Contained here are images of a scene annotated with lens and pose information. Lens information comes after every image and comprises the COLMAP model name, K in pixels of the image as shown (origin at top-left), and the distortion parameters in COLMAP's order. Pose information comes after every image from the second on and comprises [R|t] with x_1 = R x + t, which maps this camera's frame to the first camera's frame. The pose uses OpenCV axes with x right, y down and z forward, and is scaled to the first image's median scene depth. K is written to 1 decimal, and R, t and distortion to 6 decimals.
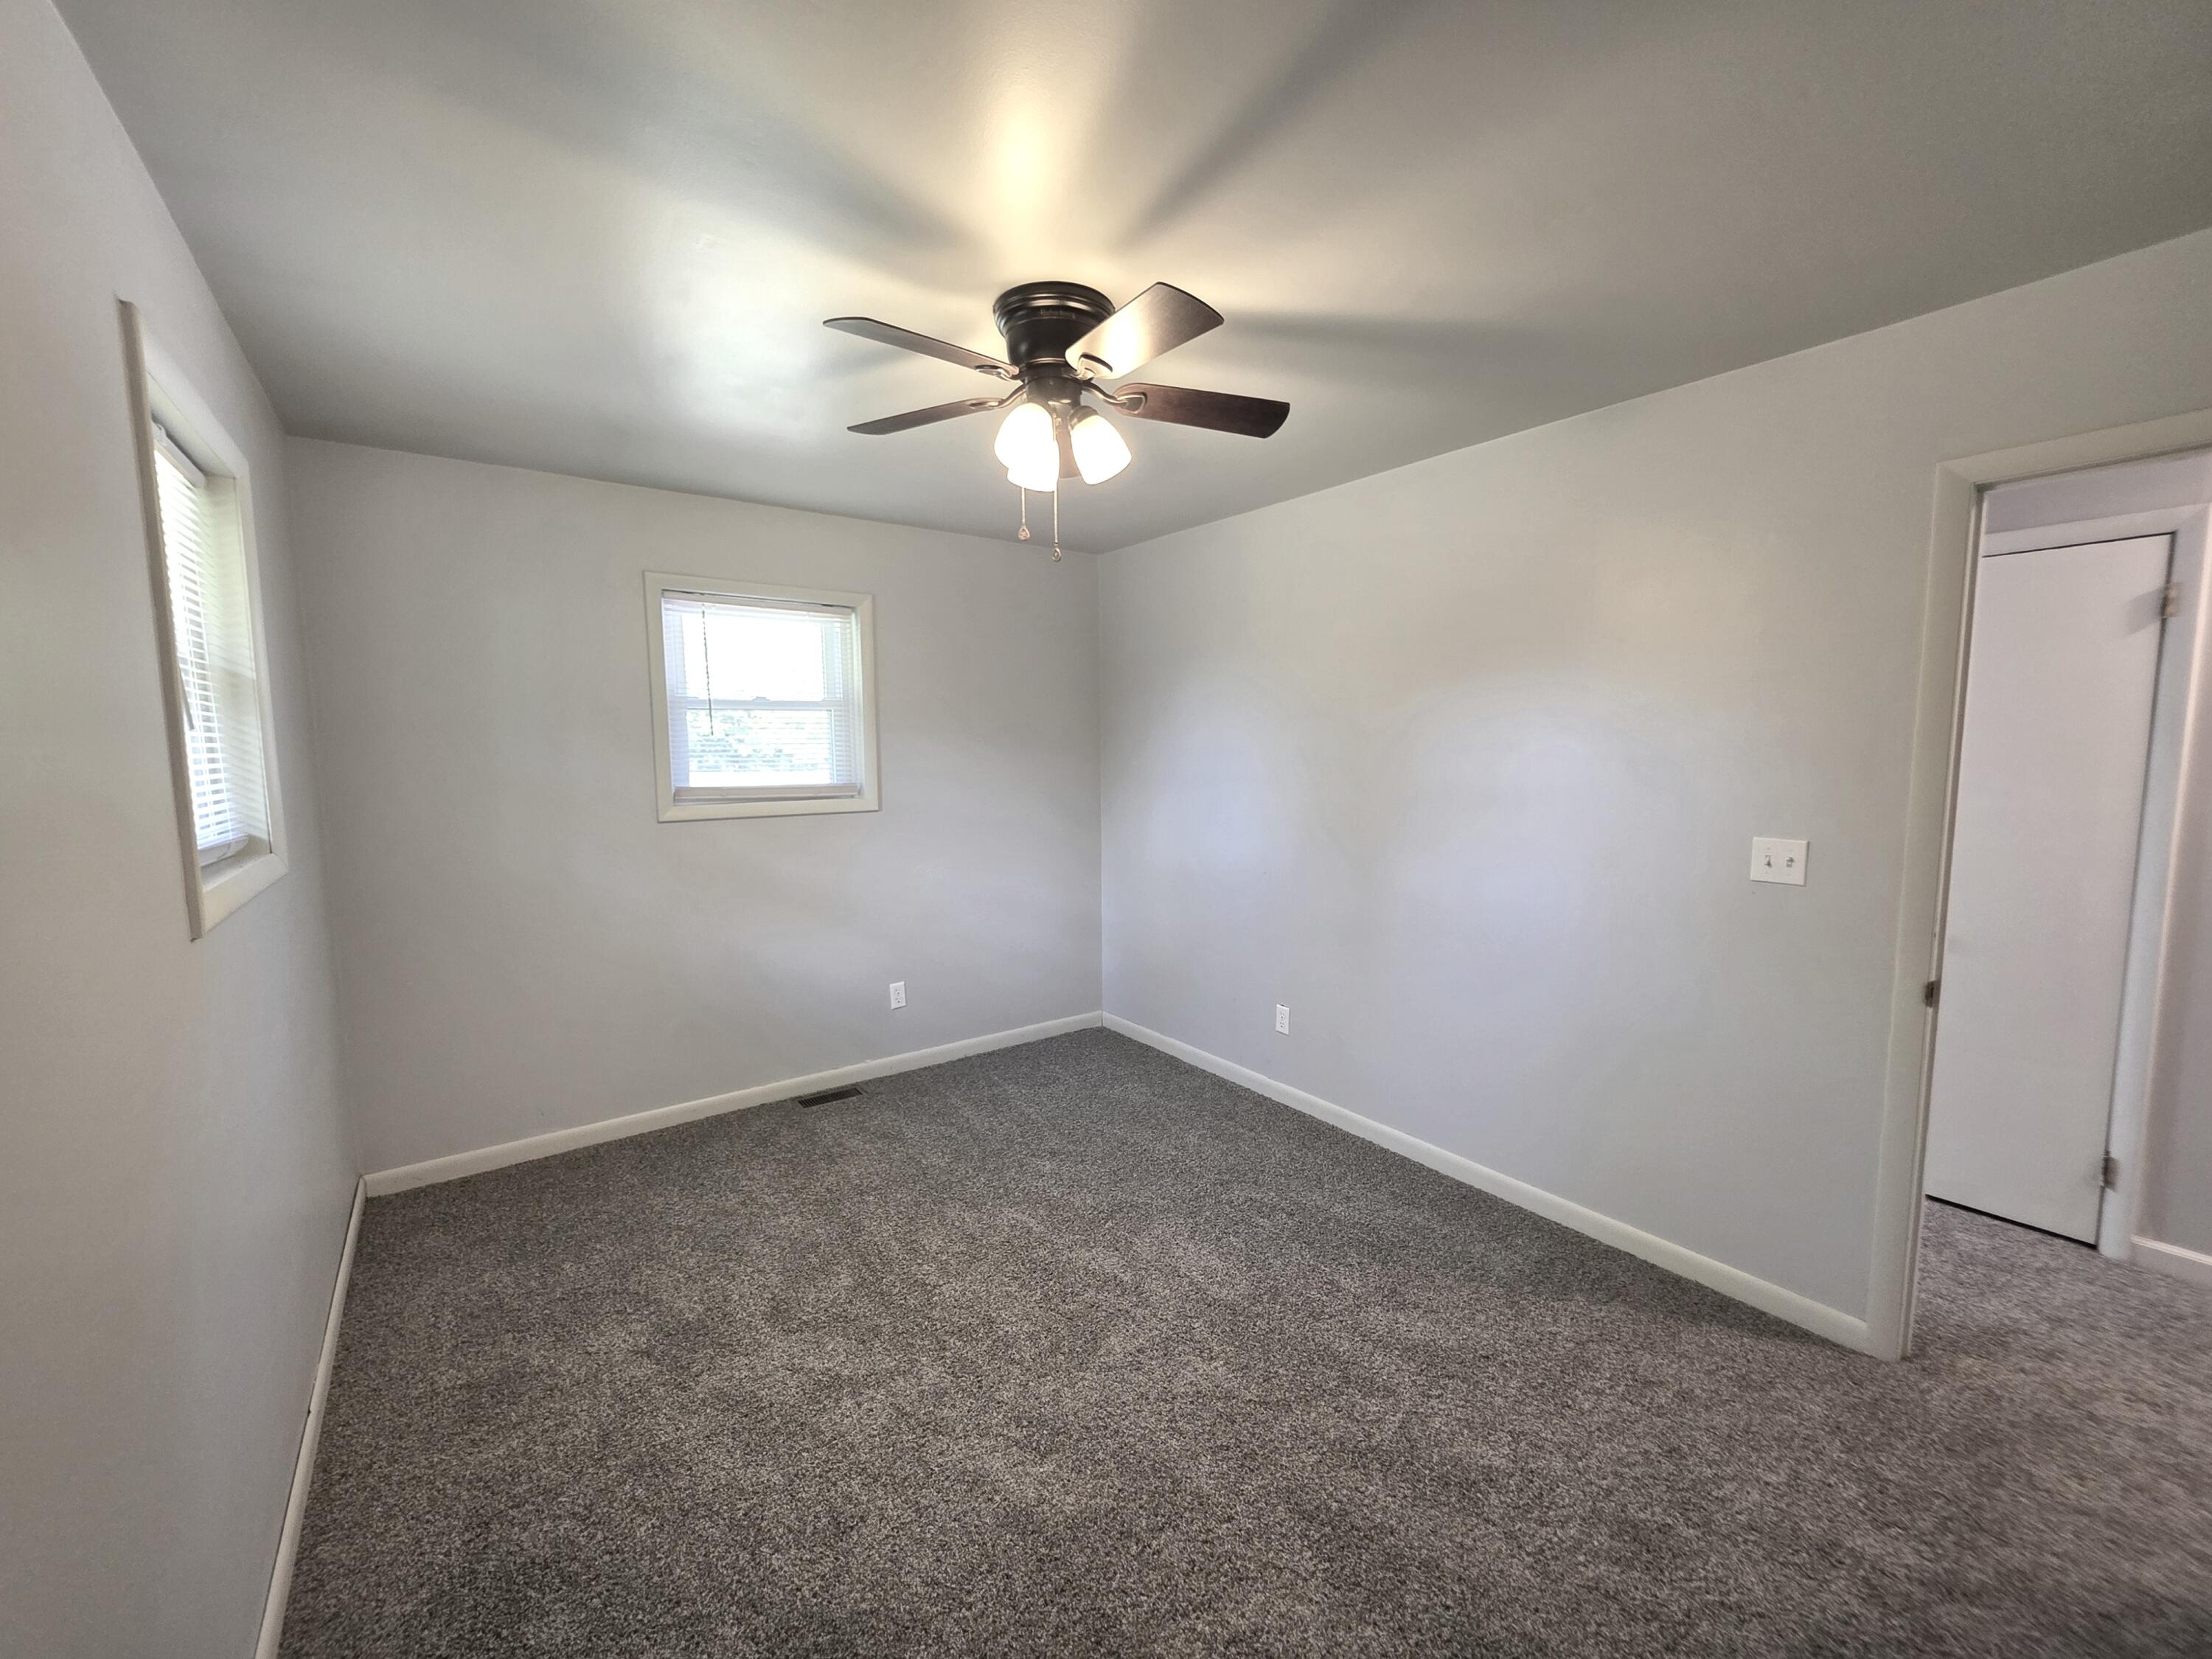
lens RADIAL K [[881.6, 0, 1108.8], [0, 881.6, 834.8], [0, 0, 1]] dist [-0.002901, -0.000509]
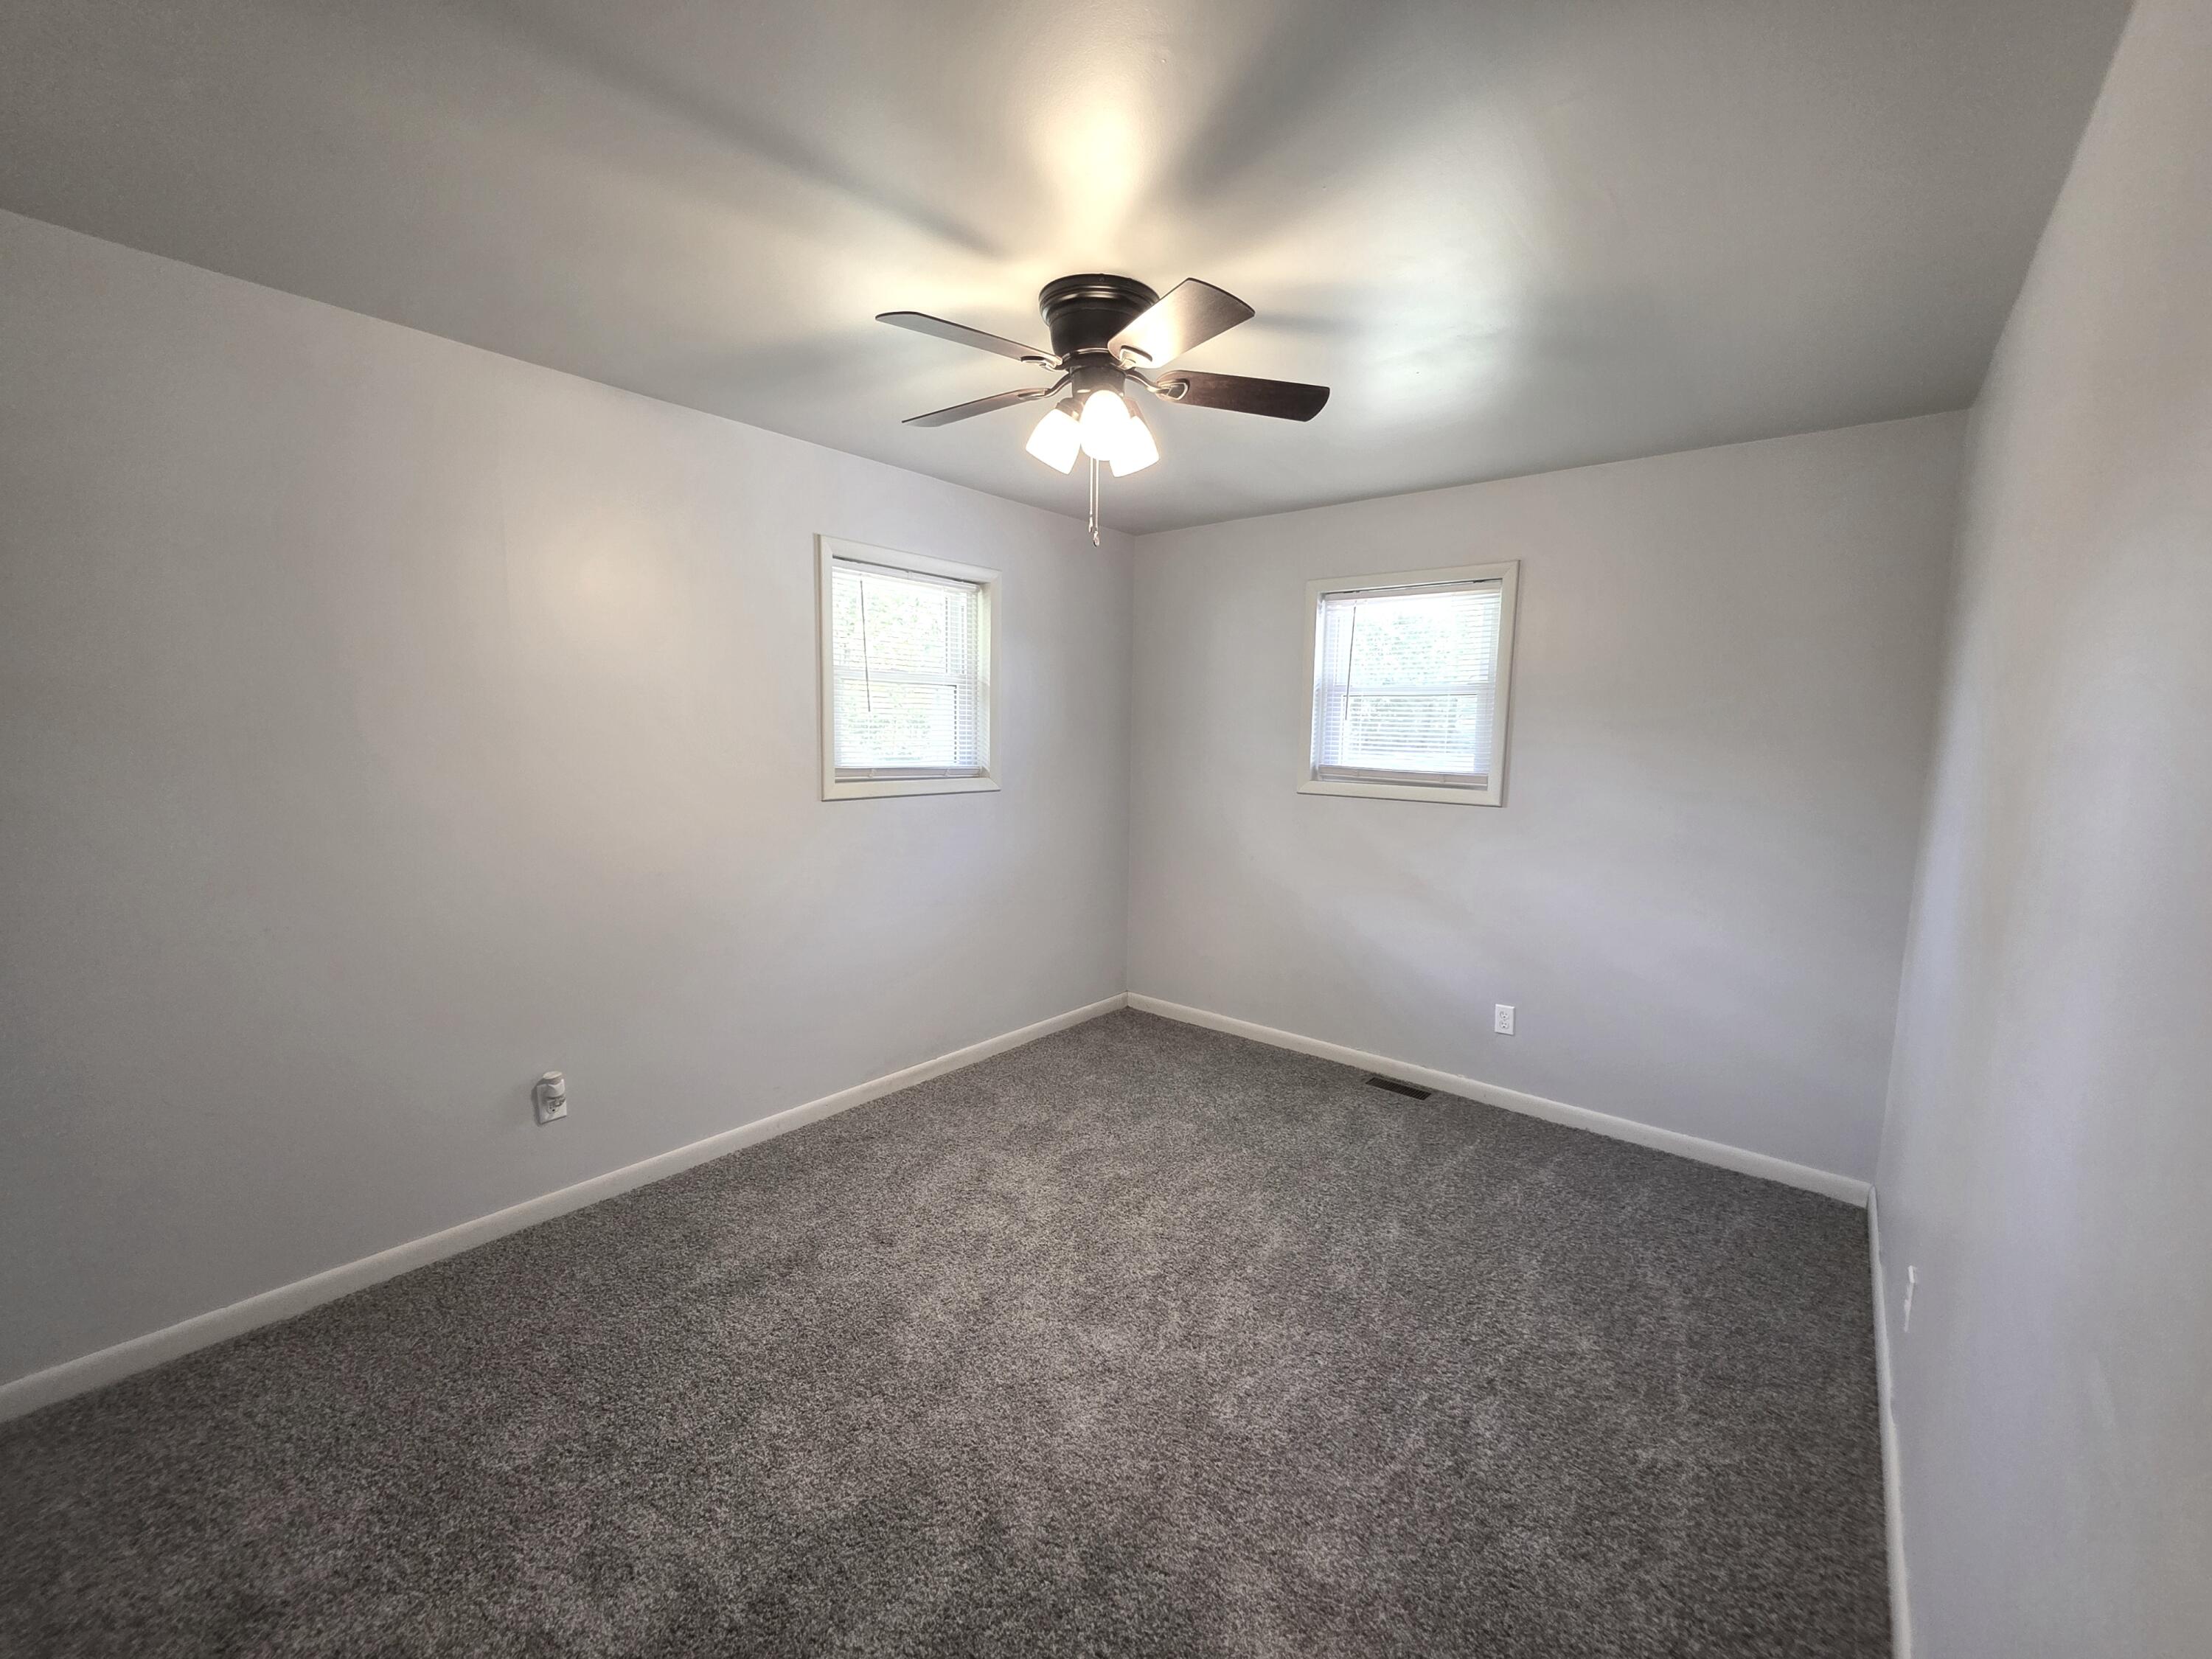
lens RADIAL K [[881.6, 0, 1108.8], [0, 881.6, 834.8], [0, 0, 1]] dist [-0.002901, -0.000509]
pose [[0.251261, 0.128825, -0.959308, 0.540099], [-0.119915, 0.987611, 0.101218, -0.045106], [0.960463, 0.089604, 0.263596, 0.427979]]
